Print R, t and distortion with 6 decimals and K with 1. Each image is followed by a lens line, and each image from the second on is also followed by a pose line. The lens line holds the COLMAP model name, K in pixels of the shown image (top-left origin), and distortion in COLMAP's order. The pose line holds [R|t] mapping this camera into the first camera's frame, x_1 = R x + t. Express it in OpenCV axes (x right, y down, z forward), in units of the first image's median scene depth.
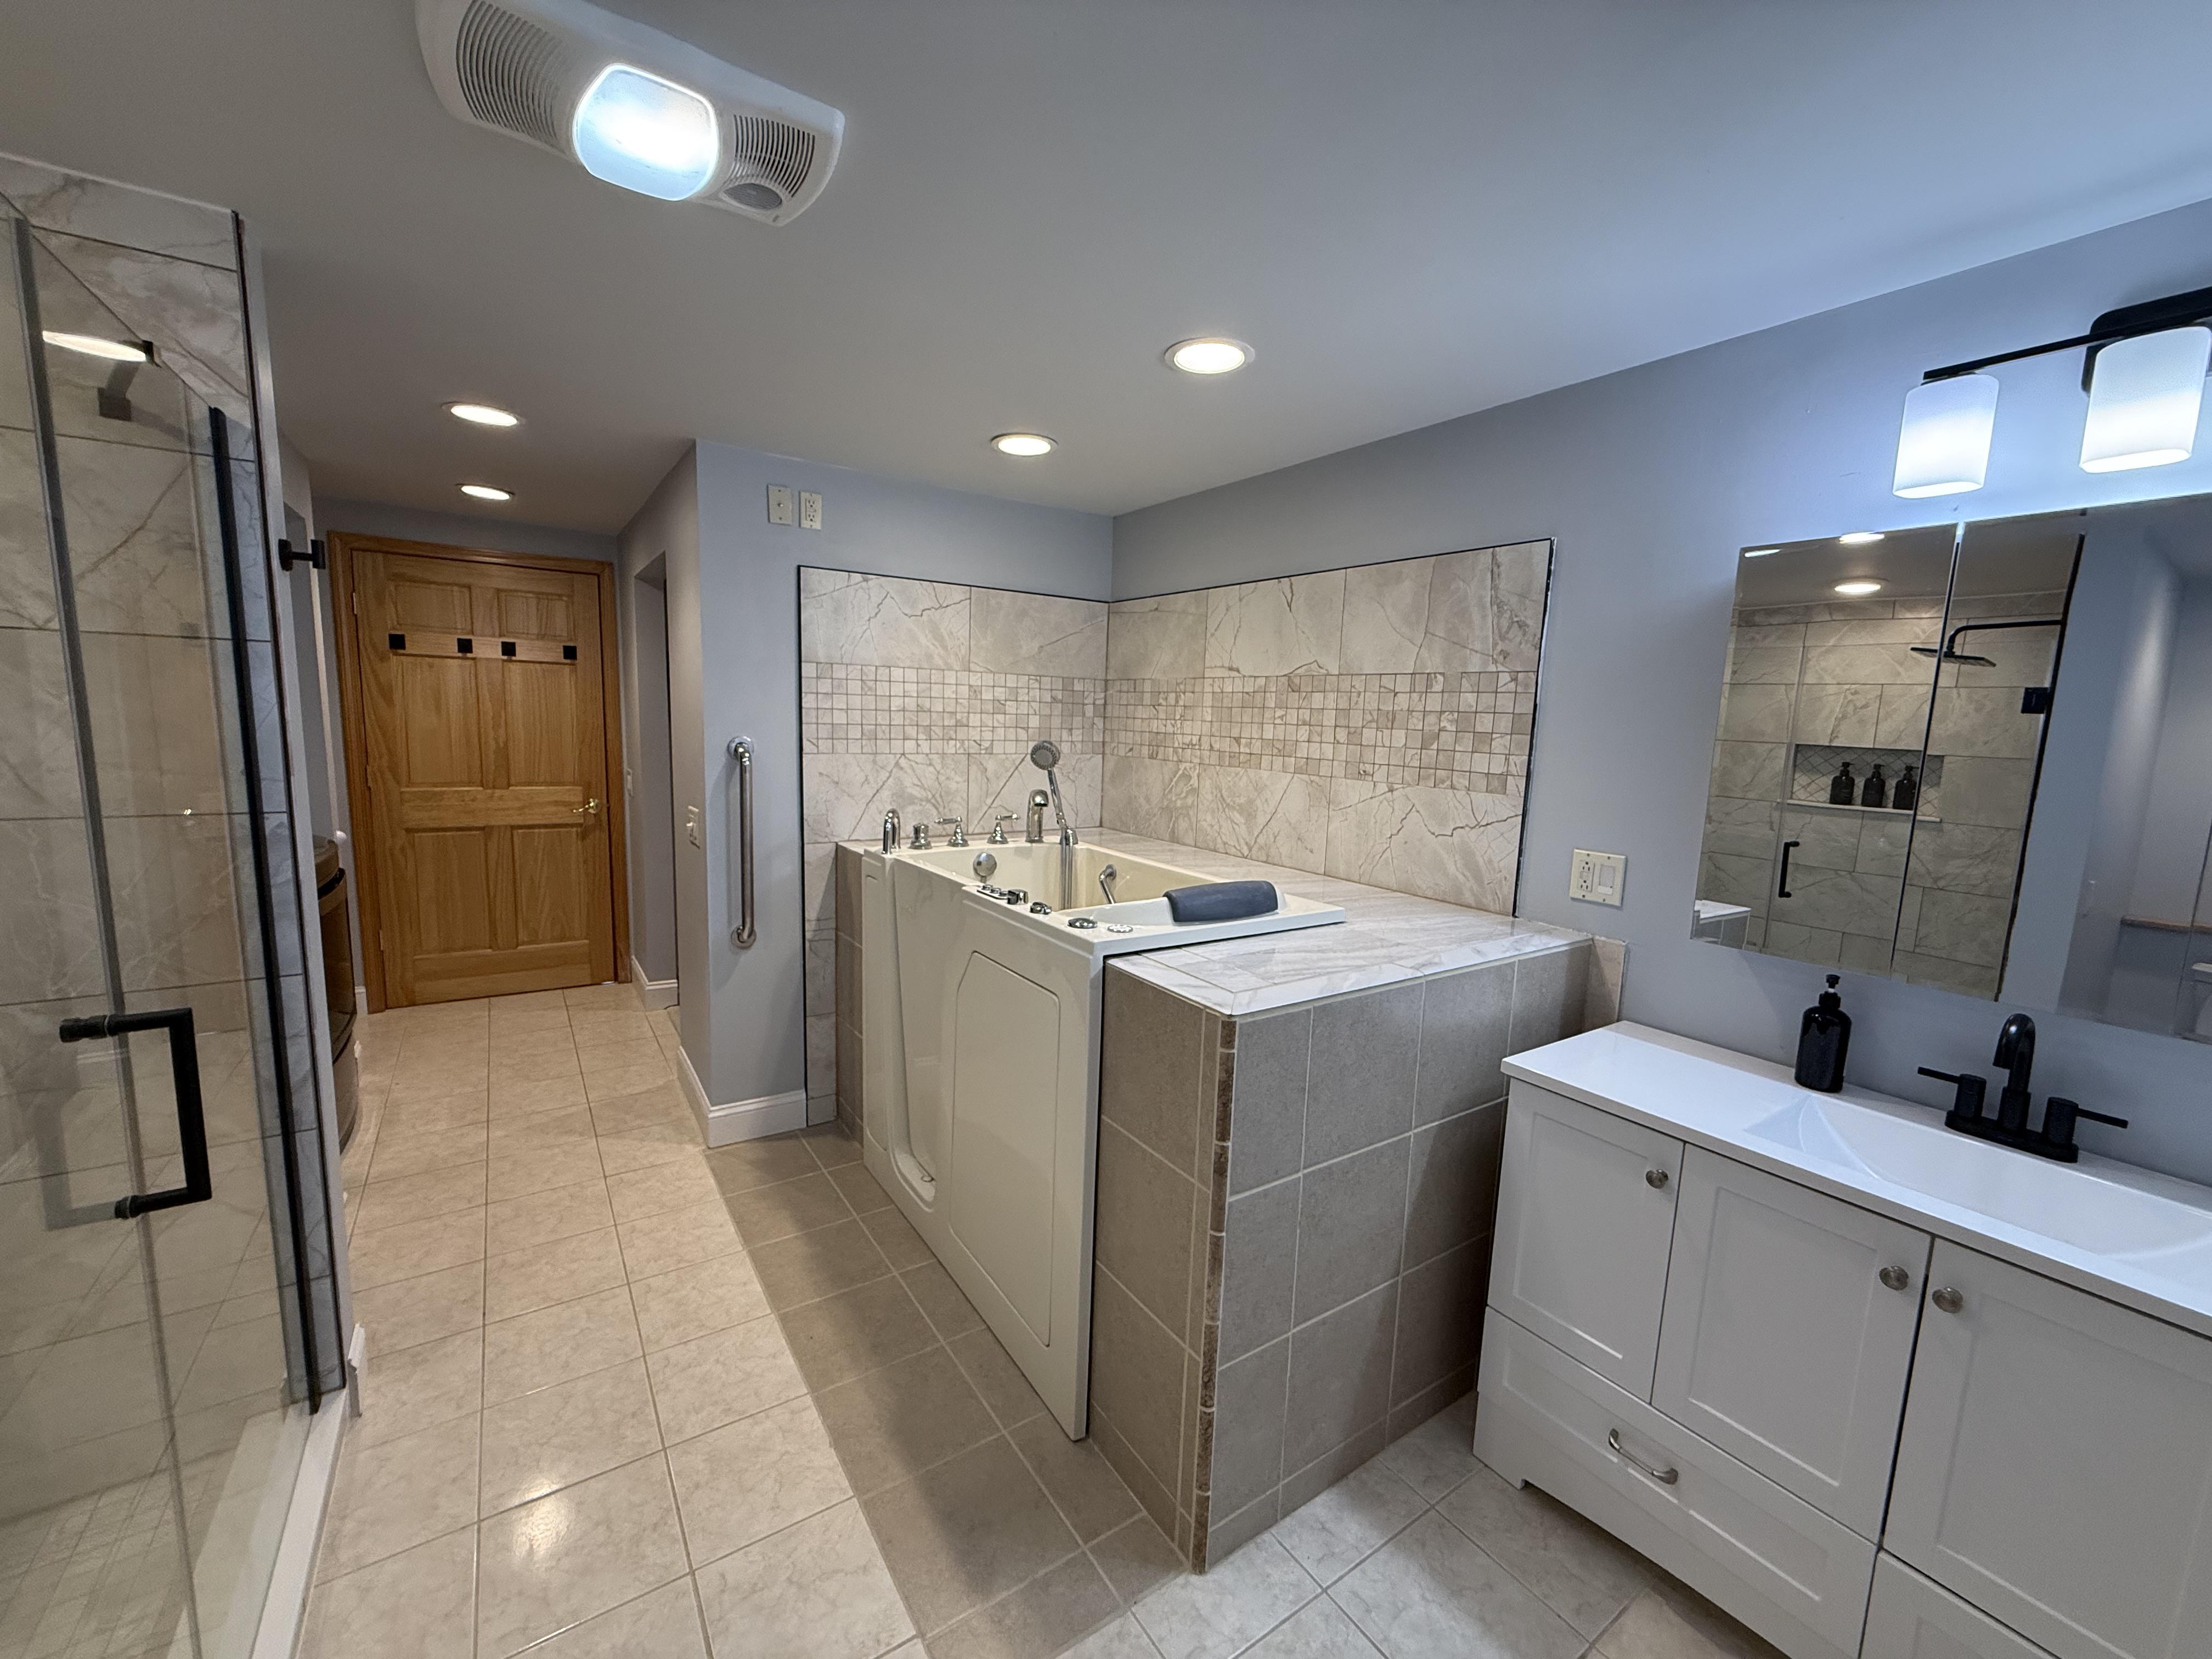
lens RADIAL K [[873.6, 0, 1105.2], [0, 873.6, 833.1], [0, 0, 1]] dist [-0.011036, 0.001770]
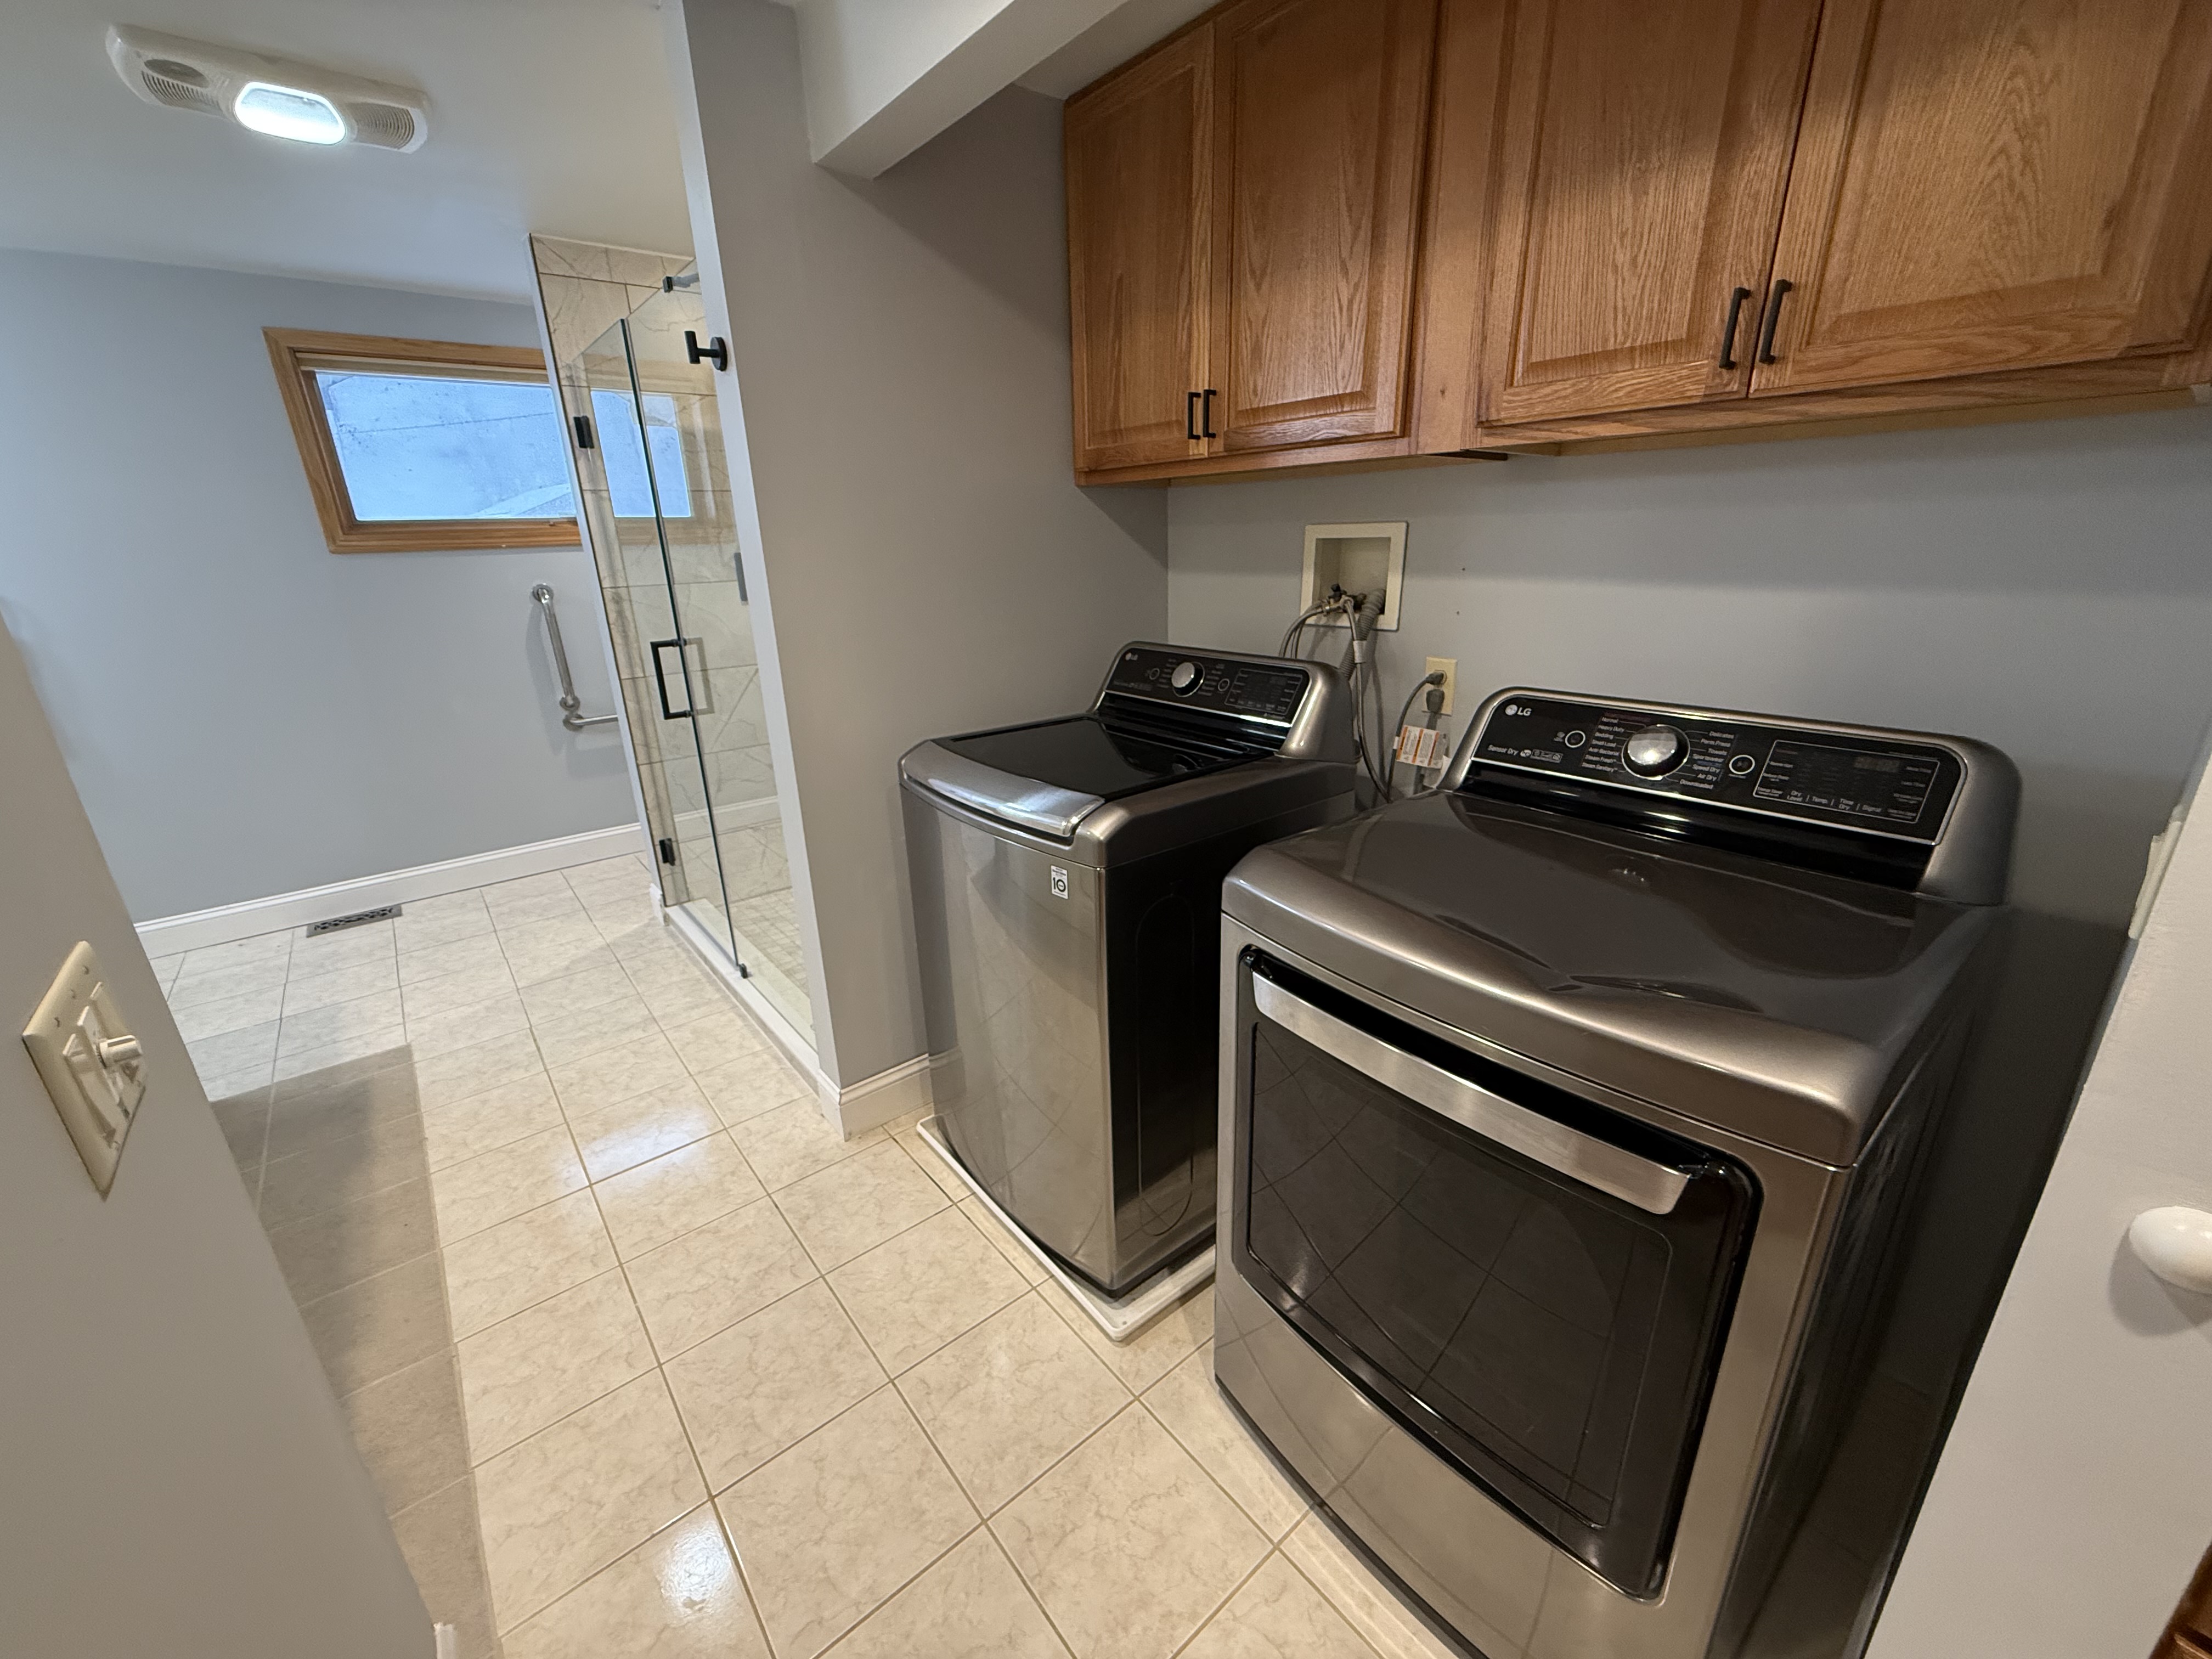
lens RADIAL K [[873.6, 0, 1106.9], [0, 873.6, 832.7], [0, 0, 1]] dist [-0.011036, 0.001770]
pose [[-0.995462, 0.023126, -0.092304, -1.010624], [-0.020348, 0.895847, 0.443896, -0.218731], [0.092955, 0.443760, -0.891312, 1.716259]]
